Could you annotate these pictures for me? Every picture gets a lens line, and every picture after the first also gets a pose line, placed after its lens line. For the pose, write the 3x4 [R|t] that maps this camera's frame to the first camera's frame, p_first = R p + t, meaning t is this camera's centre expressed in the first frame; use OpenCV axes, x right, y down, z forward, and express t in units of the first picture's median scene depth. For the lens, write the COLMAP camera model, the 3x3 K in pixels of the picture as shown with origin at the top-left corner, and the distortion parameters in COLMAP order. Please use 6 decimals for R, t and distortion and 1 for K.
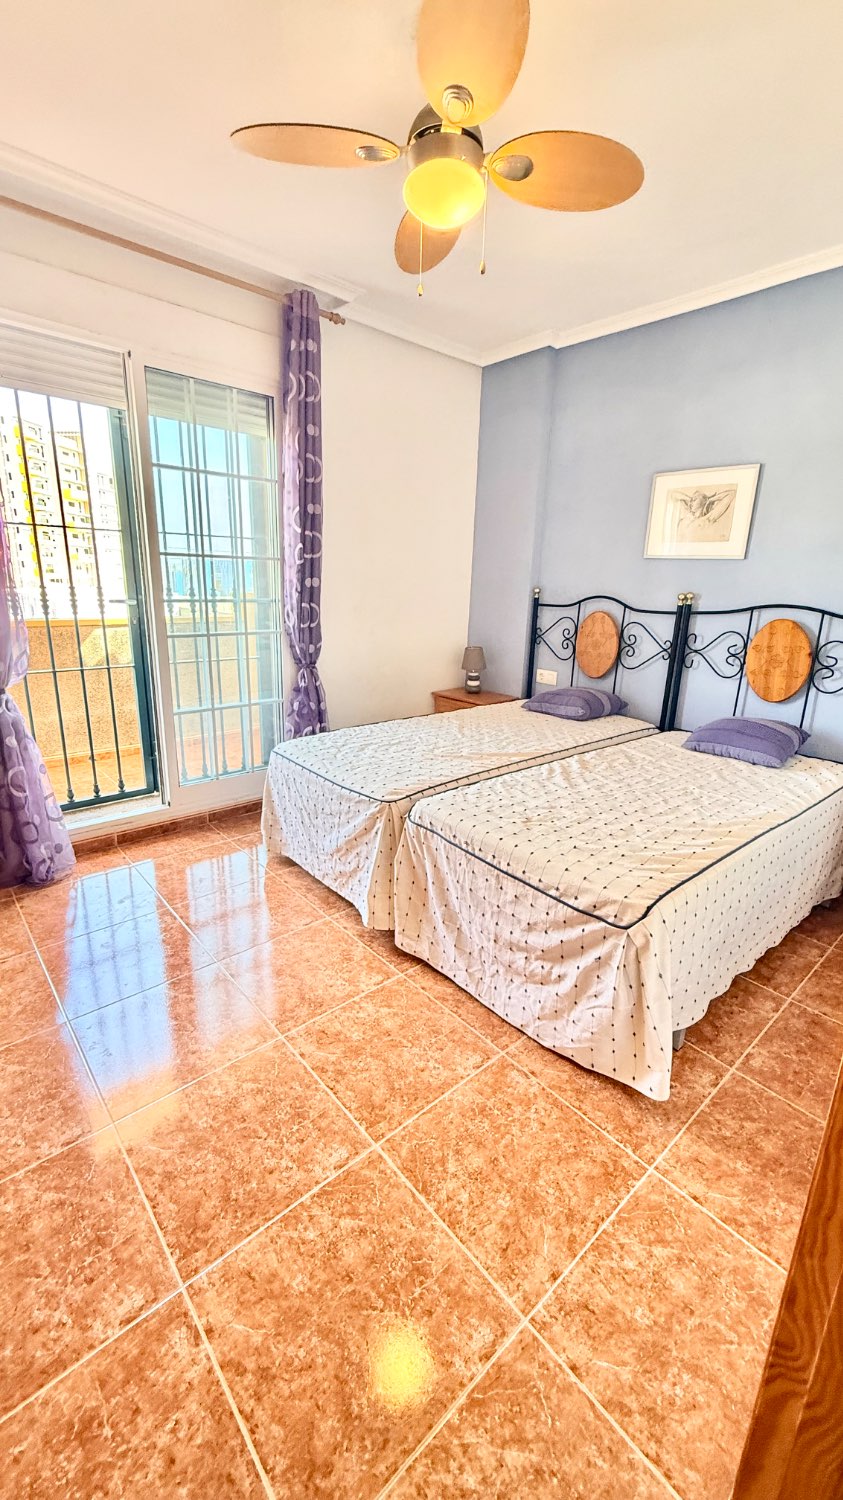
lens RADIAL K [[600.6, 0, 422.3], [0, 600.6, 744.2], [0, 0, 1]] dist [-0.000789, 0.000853]
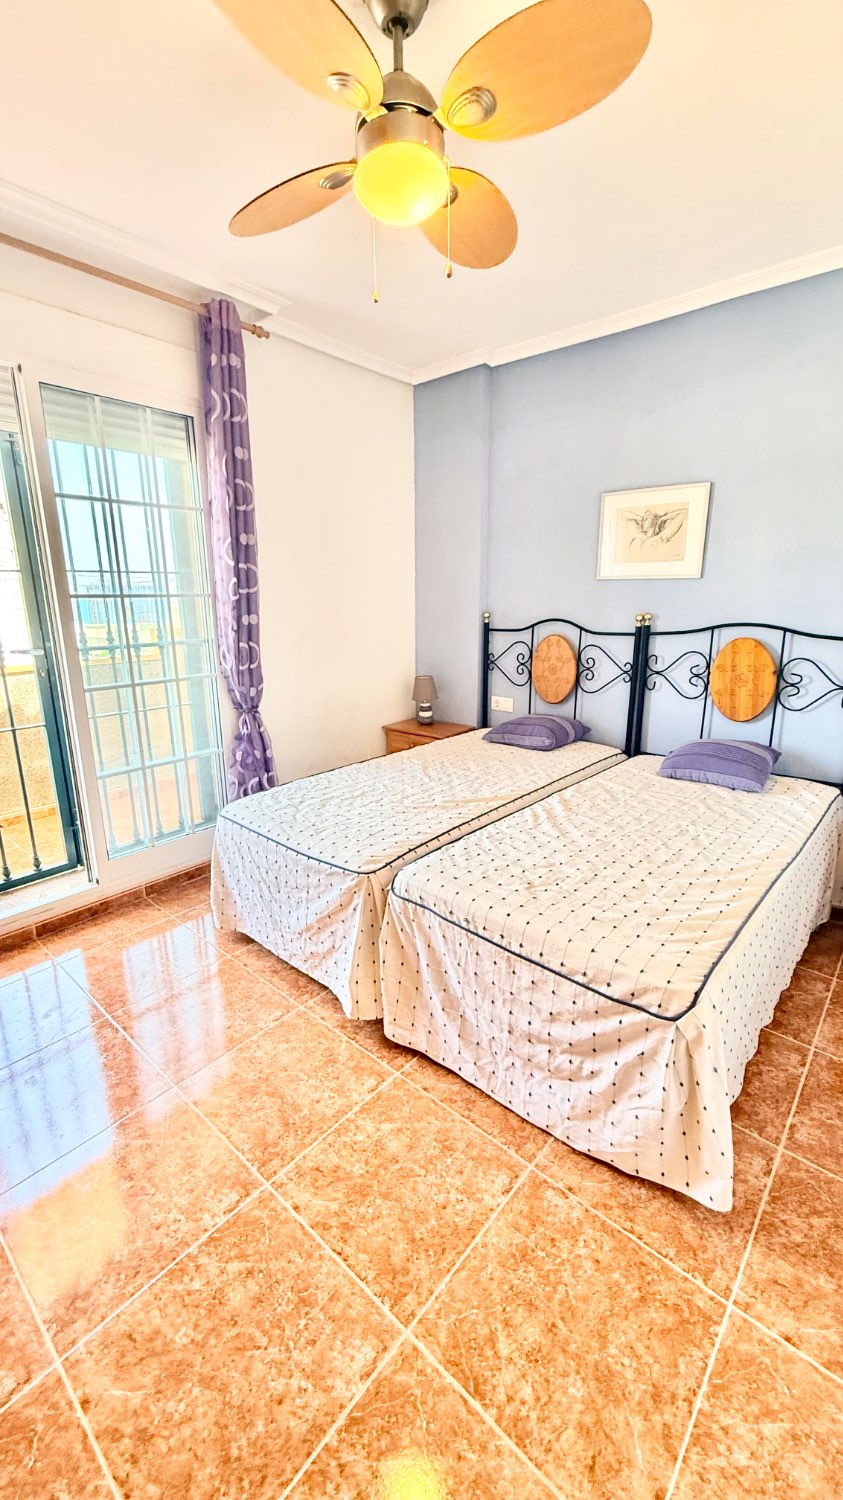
lens RADIAL K [[600.6, 0, 422.8], [0, 600.6, 744.5], [0, 0, 1]] dist [-0.000789, 0.000853]
pose [[0.990769, -0.067819, 0.117378, -0.066309], [0.070596, 0.997311, -0.019663, -0.069130], [-0.115729, 0.027768, 0.992893, 0.118910]]
